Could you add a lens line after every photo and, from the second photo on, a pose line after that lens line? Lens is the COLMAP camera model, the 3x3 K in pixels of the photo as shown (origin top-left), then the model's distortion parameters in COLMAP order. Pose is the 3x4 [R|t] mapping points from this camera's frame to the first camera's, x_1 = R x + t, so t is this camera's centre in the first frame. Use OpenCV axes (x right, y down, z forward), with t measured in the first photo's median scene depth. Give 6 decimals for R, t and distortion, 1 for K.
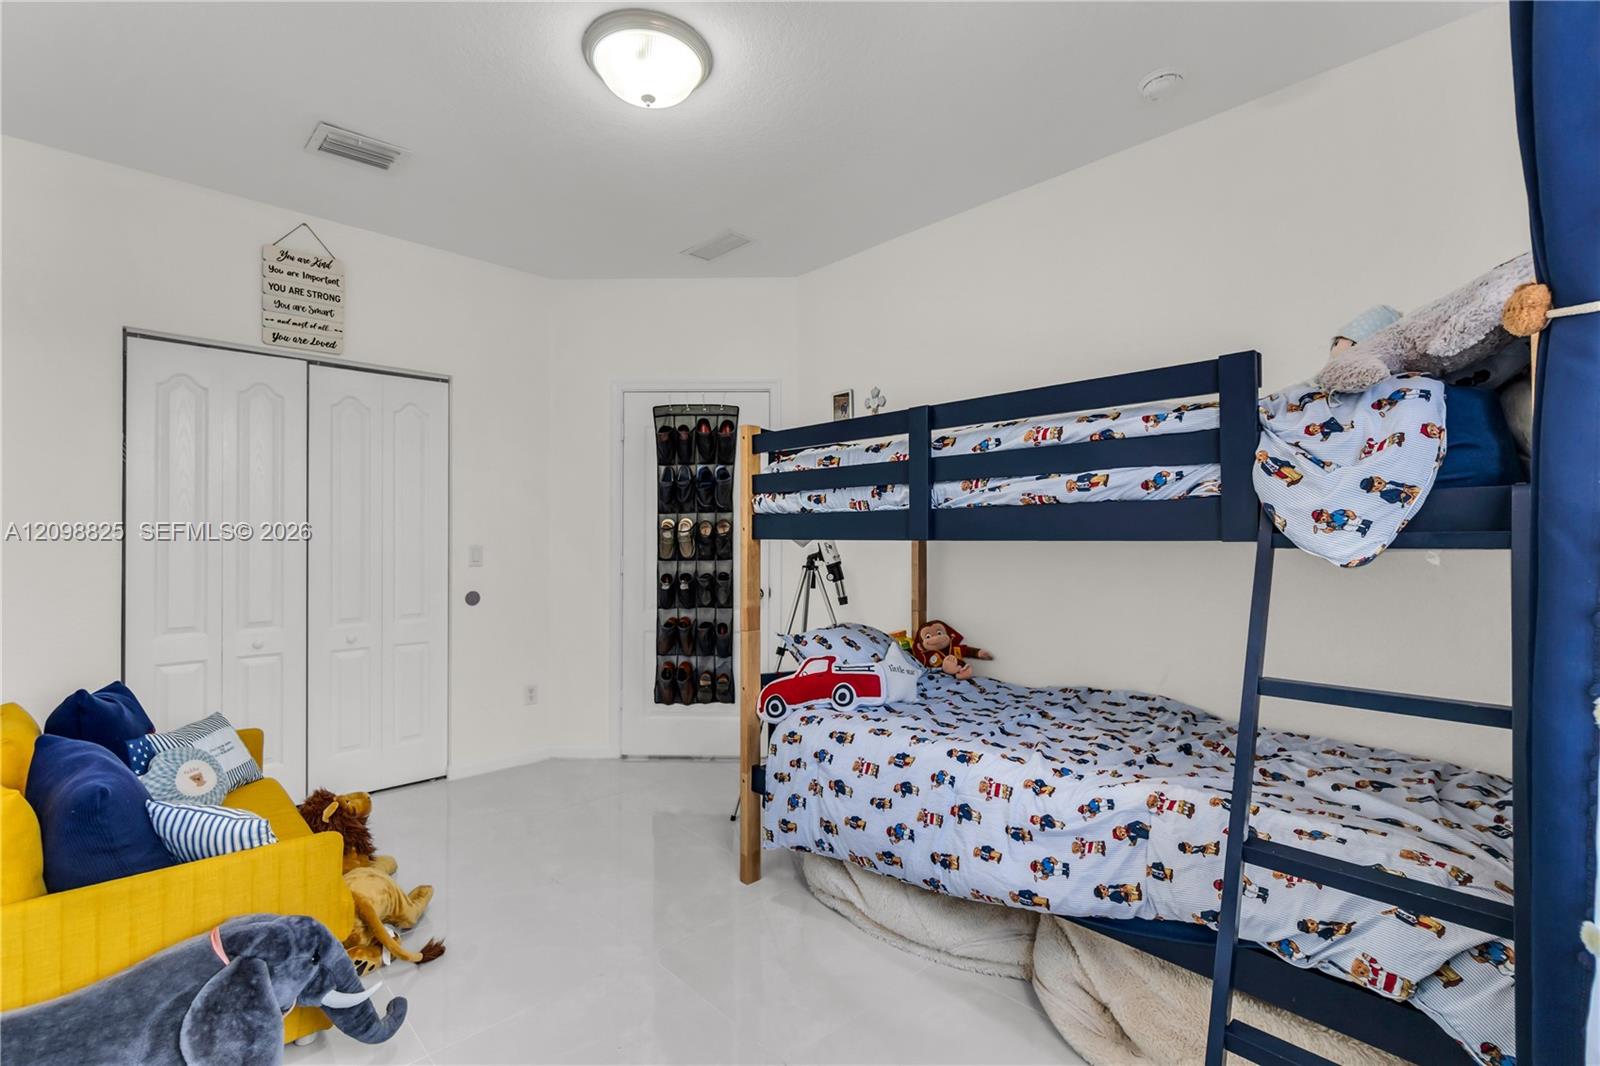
lens RADIAL K [[706.1, 0, 794.6], [0, 706.1, 535.7], [0, 0, 1]] dist [-0.005524, 0.000901]
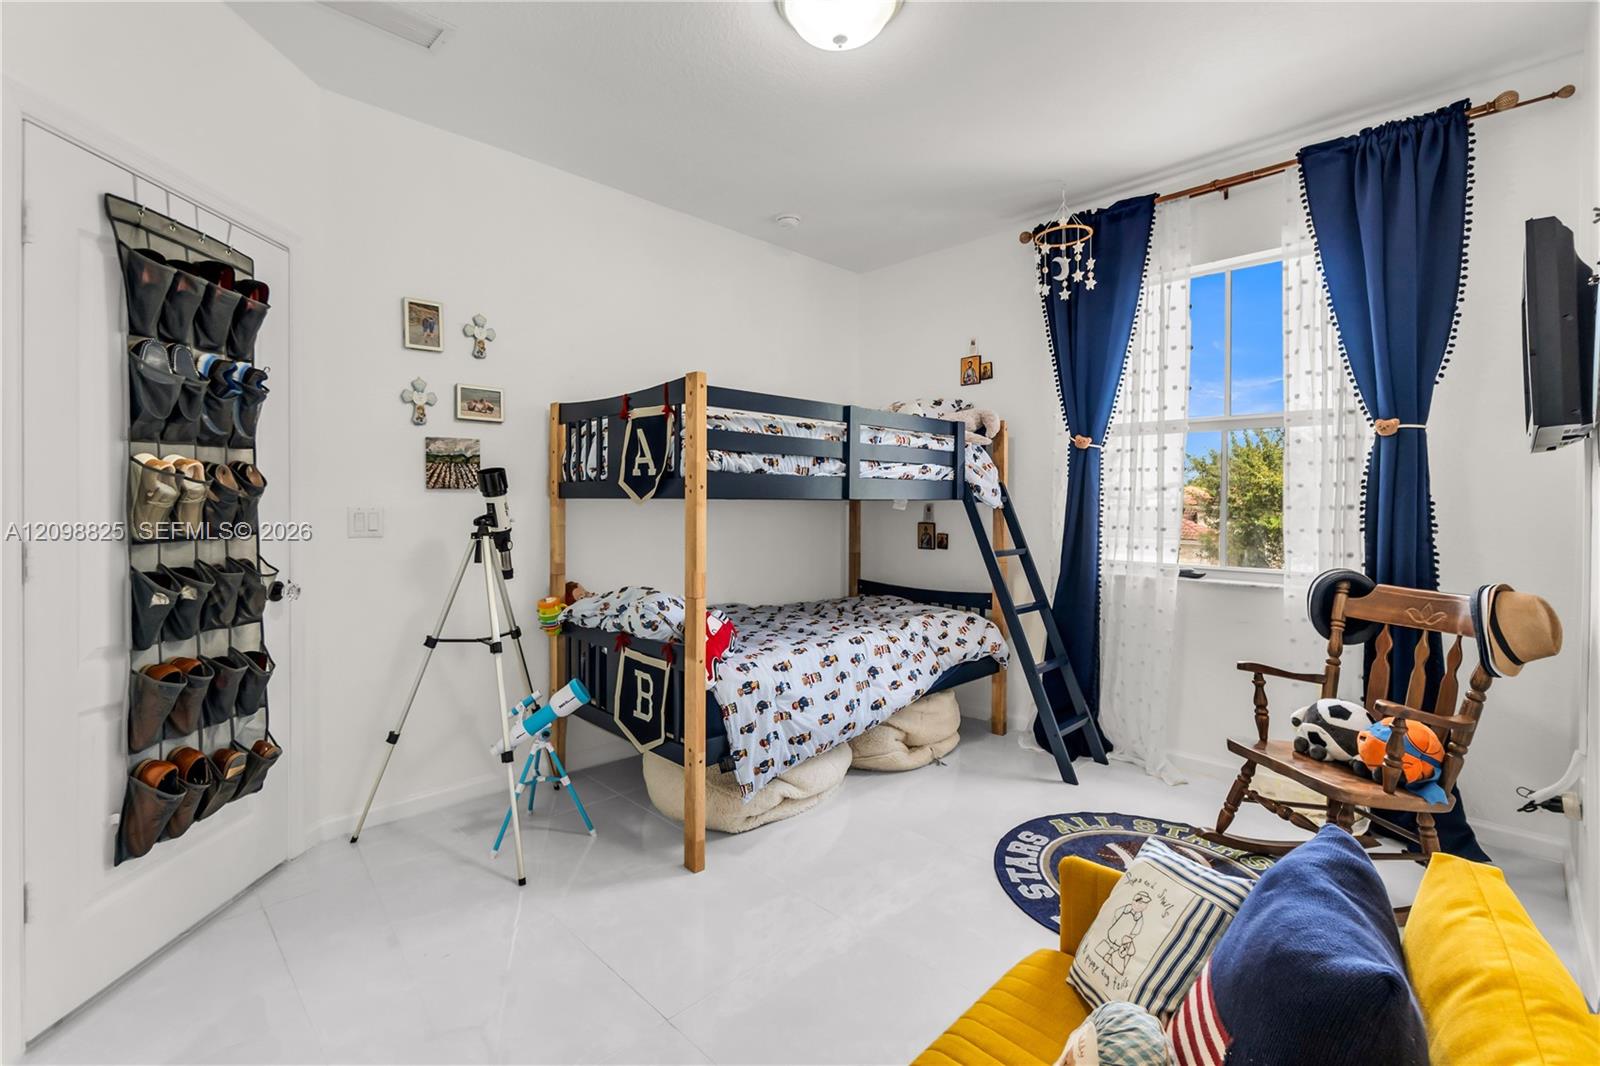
lens RADIAL K [[706.1, 0, 772.6], [0, 706.1, 517.1], [0, 0, 1]] dist [-0.005524, 0.000901]
pose [[-0.000963, -0.020343, 0.999793, -1.068106], [-0.003009, 0.999789, 0.020340, 0.011886], [-0.999995, -0.002988, -0.001024, 0.985128]]
